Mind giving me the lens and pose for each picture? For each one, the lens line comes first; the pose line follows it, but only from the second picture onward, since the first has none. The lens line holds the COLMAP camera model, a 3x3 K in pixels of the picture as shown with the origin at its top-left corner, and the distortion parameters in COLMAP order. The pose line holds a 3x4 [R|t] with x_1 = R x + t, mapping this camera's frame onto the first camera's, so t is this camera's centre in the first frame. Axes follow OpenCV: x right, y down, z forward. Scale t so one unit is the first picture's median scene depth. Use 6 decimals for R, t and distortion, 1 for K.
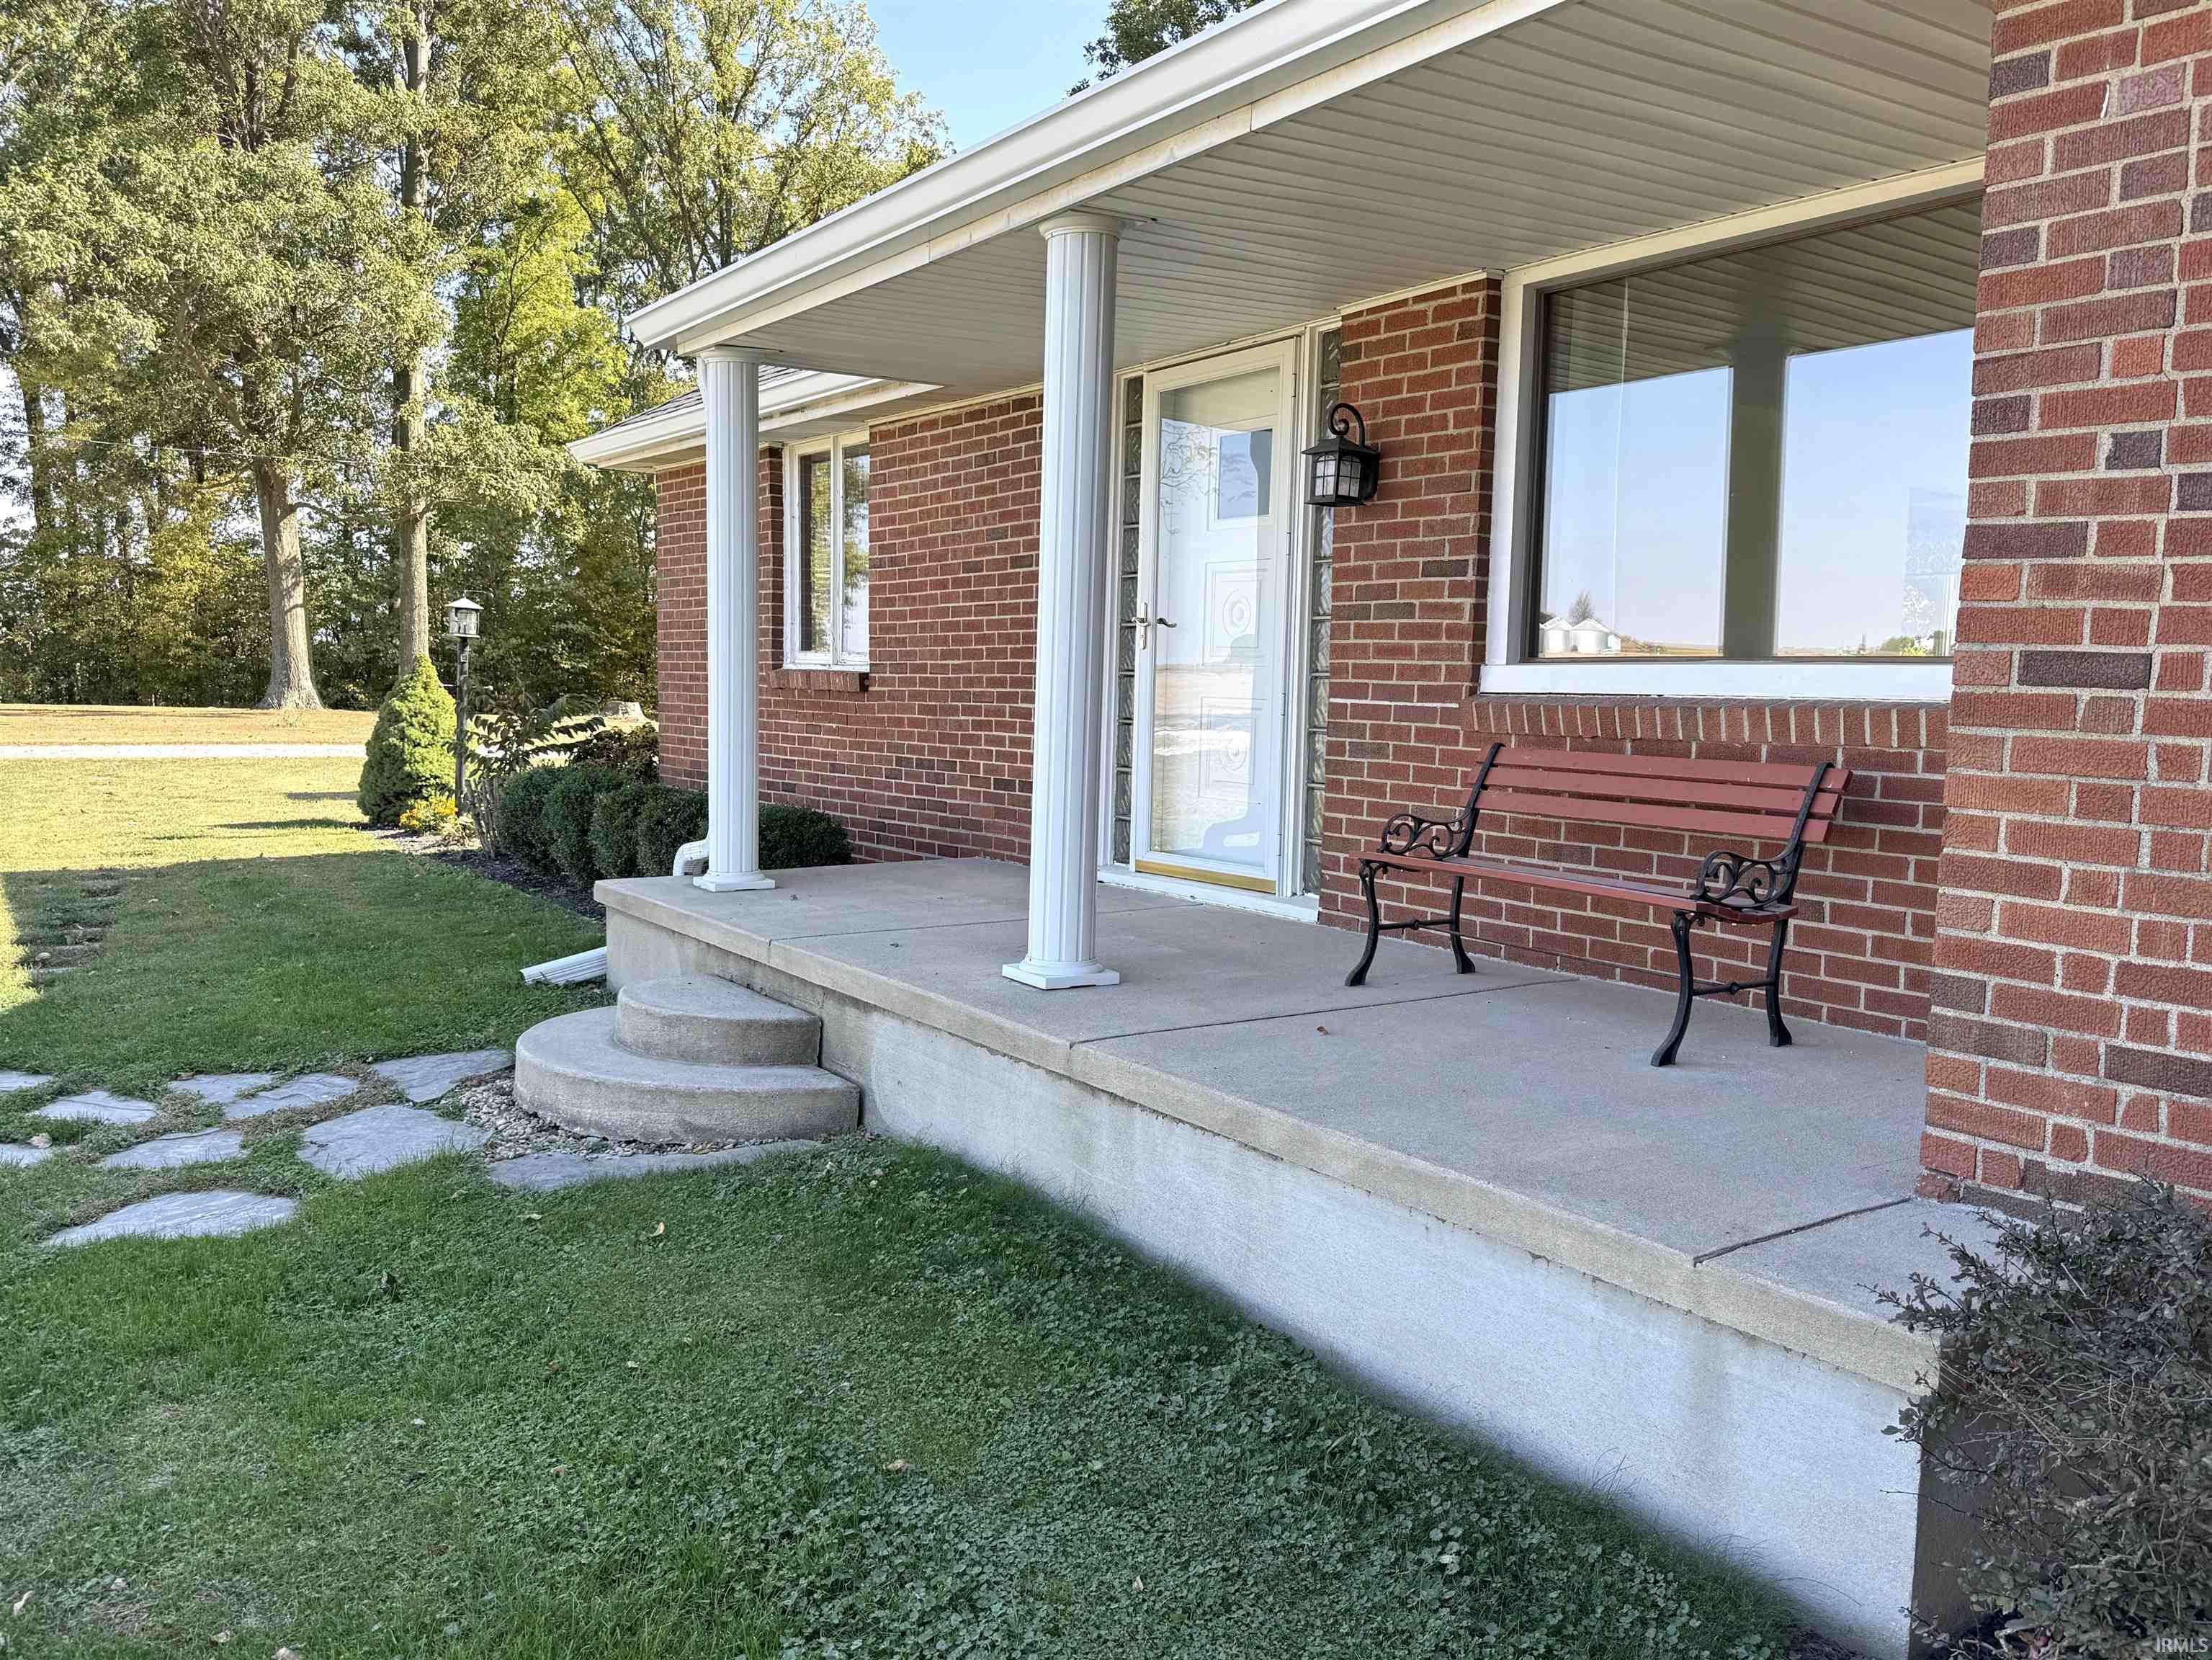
lens RADIAL K [[1695.8, 0, 1106.0], [0, 1695.8, 830.0], [0, 0, 1]] dist [0.090822, -0.108808]
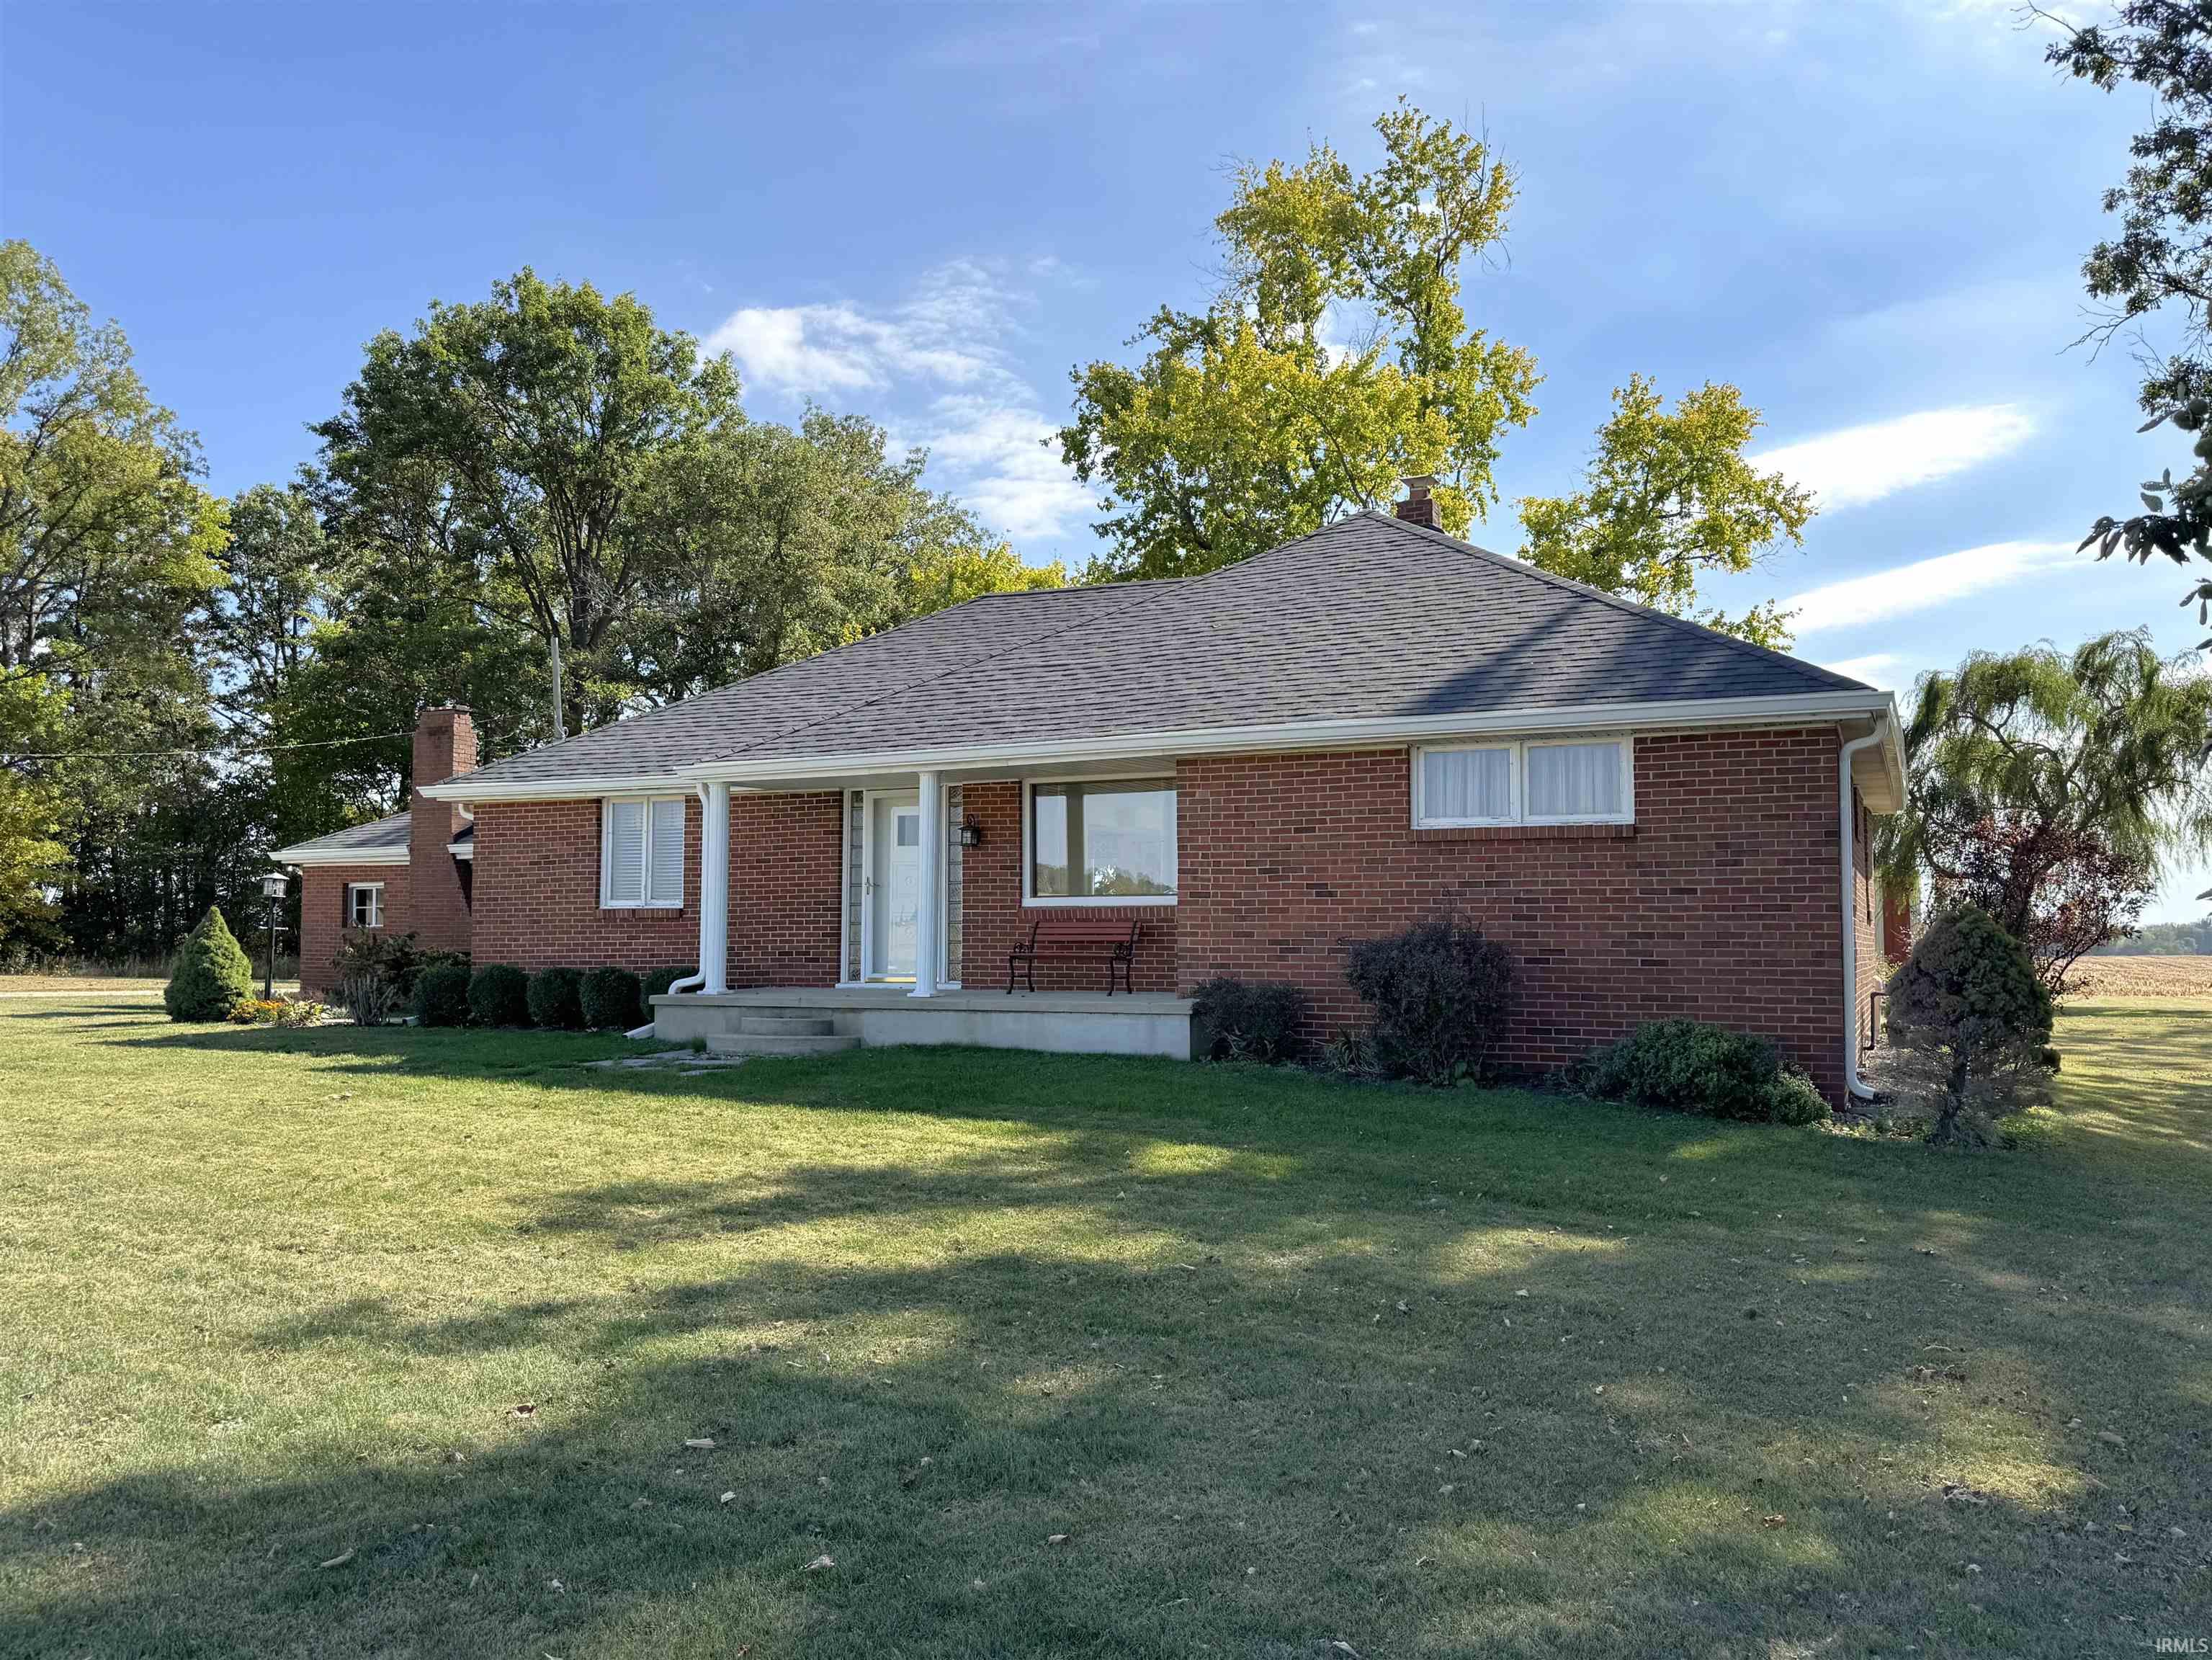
lens RADIAL K [[1695.8, 0, 1106.0], [0, 1695.8, 830.0], [0, 0, 1]] dist [0.090822, -0.108808]
pose [[0.861473, 0.008832, 0.507727, -1.241465], [0.065725, 0.989499, -0.128731, 0.192943], [-0.503532, 0.144268, 0.851846, -1.773966]]
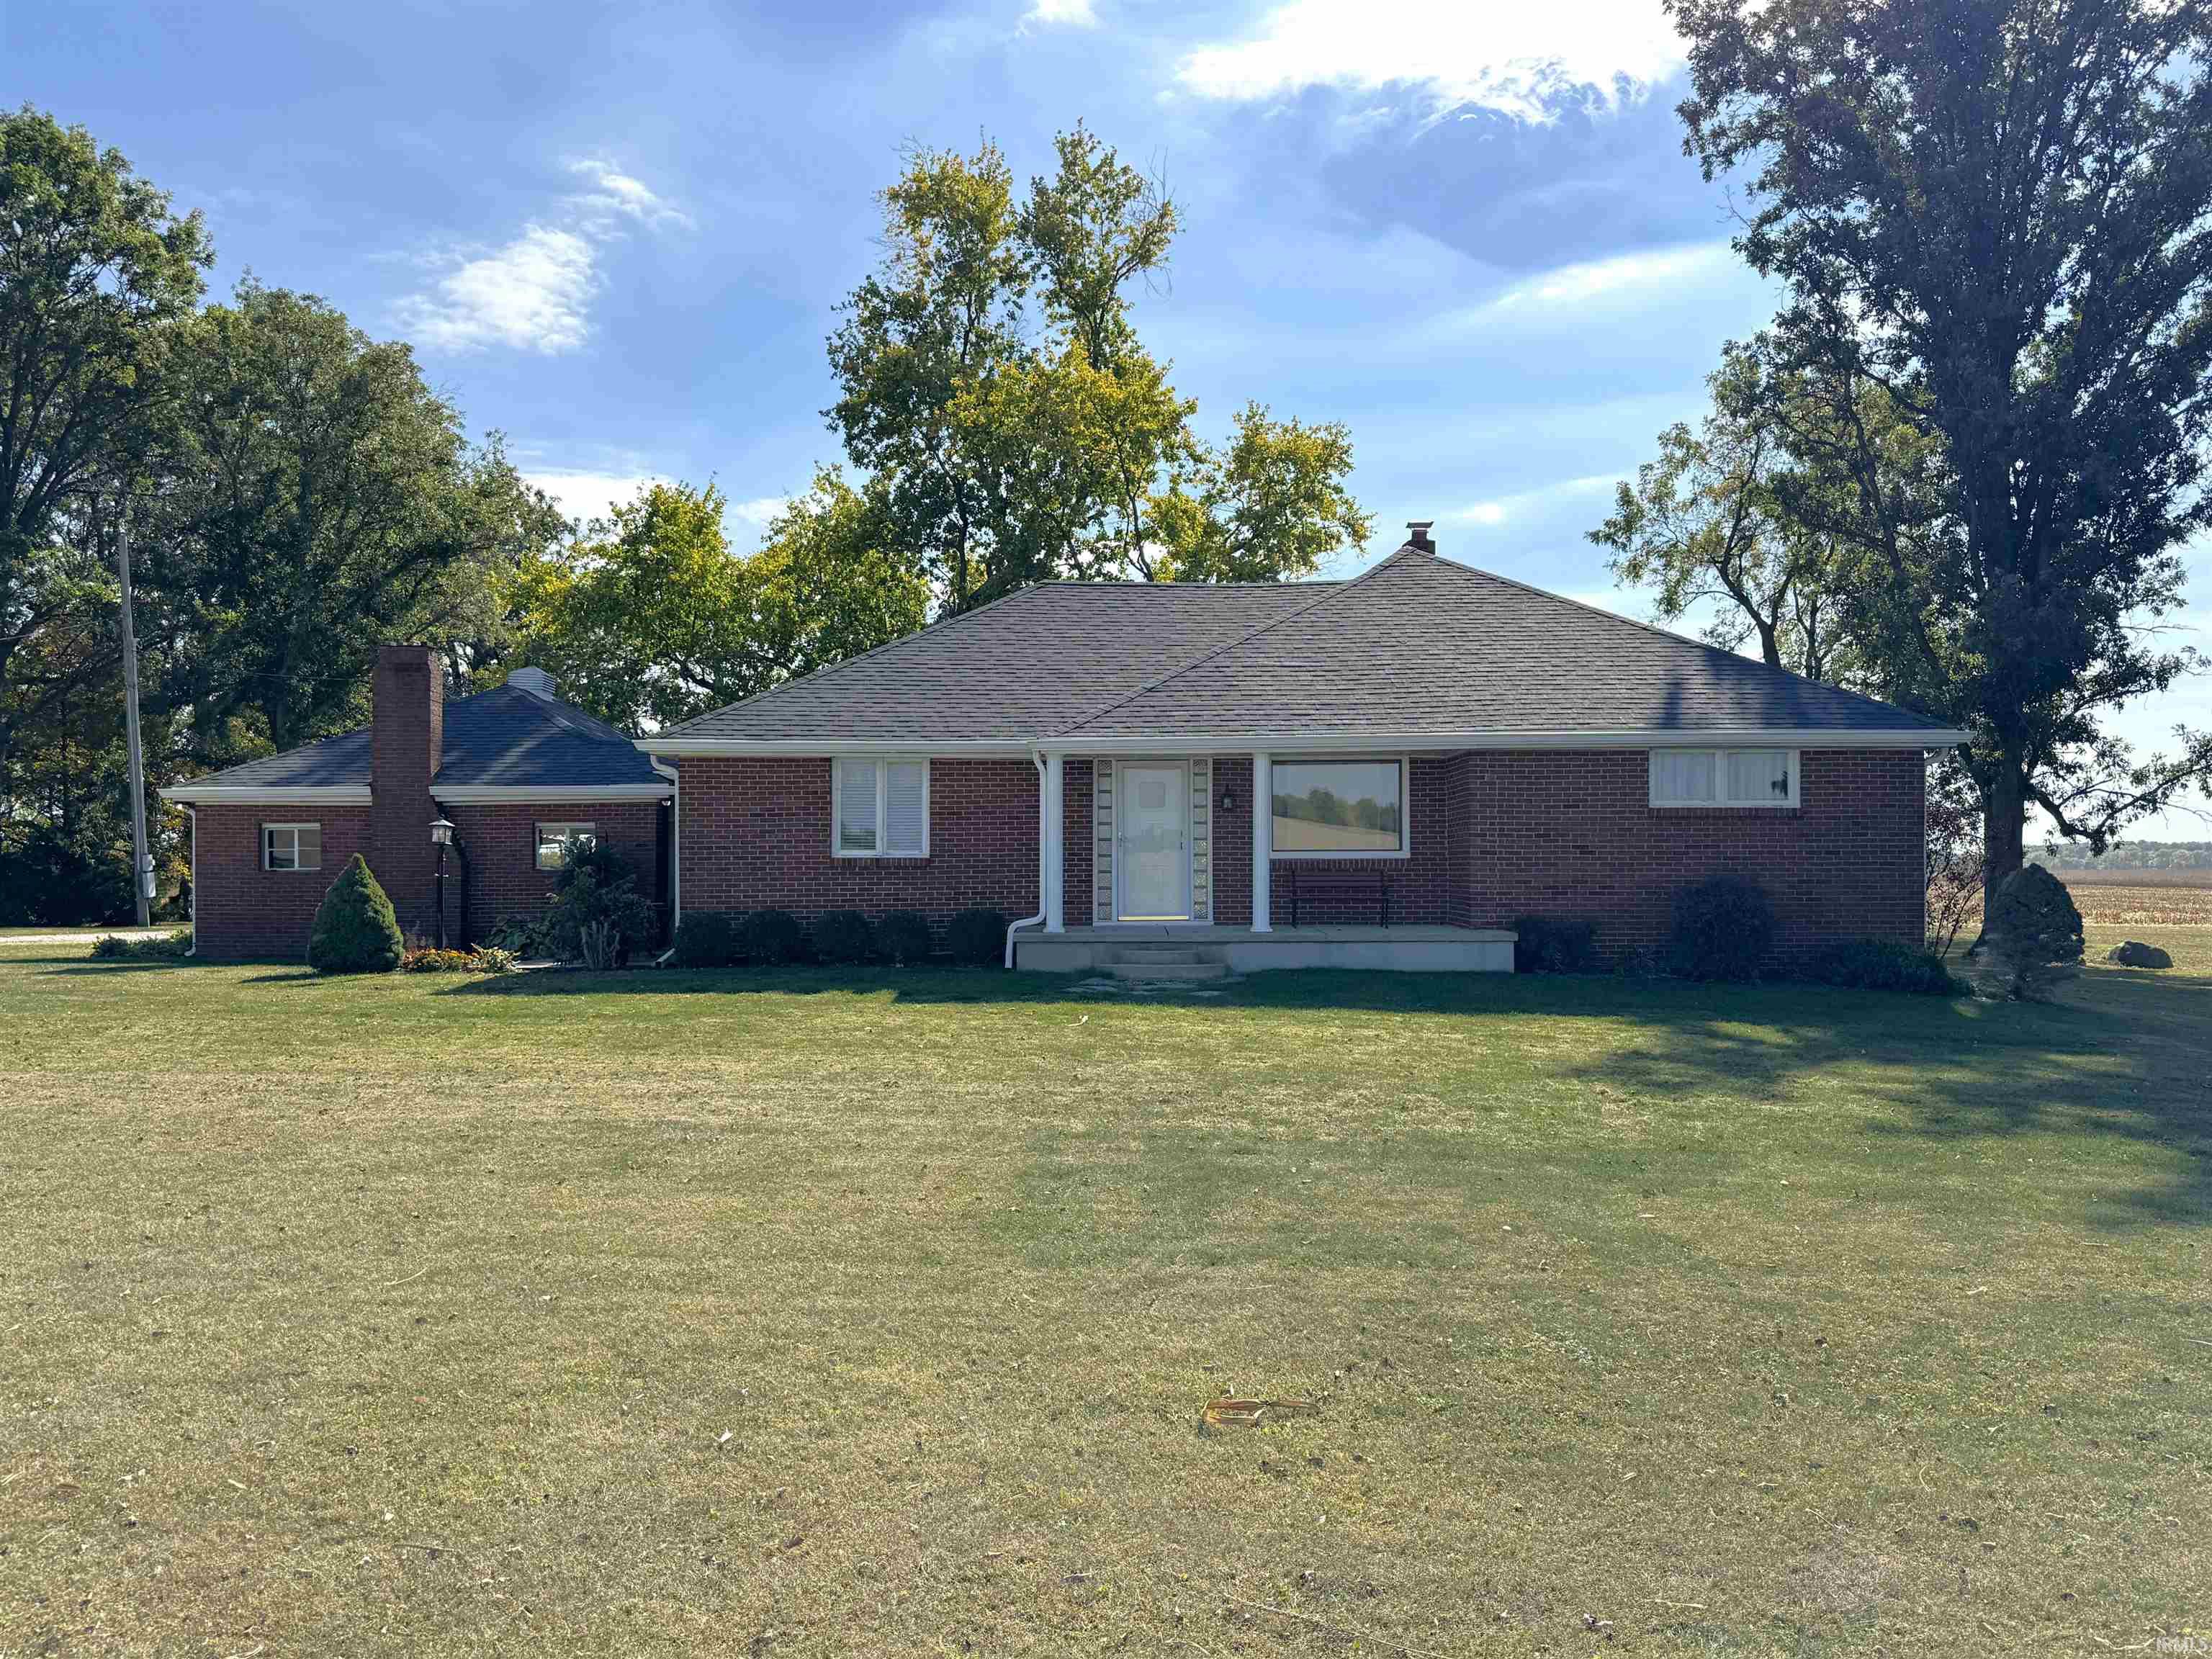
lens RADIAL K [[1695.6, 0, 1106.0], [0, 1695.6, 829.5], [0, 0, 1]] dist [0.090822, -0.108808]
pose [[0.547977, -0.009157, 0.836443, -3.223291], [0.091095, 0.994646, -0.048790, 0.014312], [-0.831519, 0.102931, 0.545877, -0.863851]]
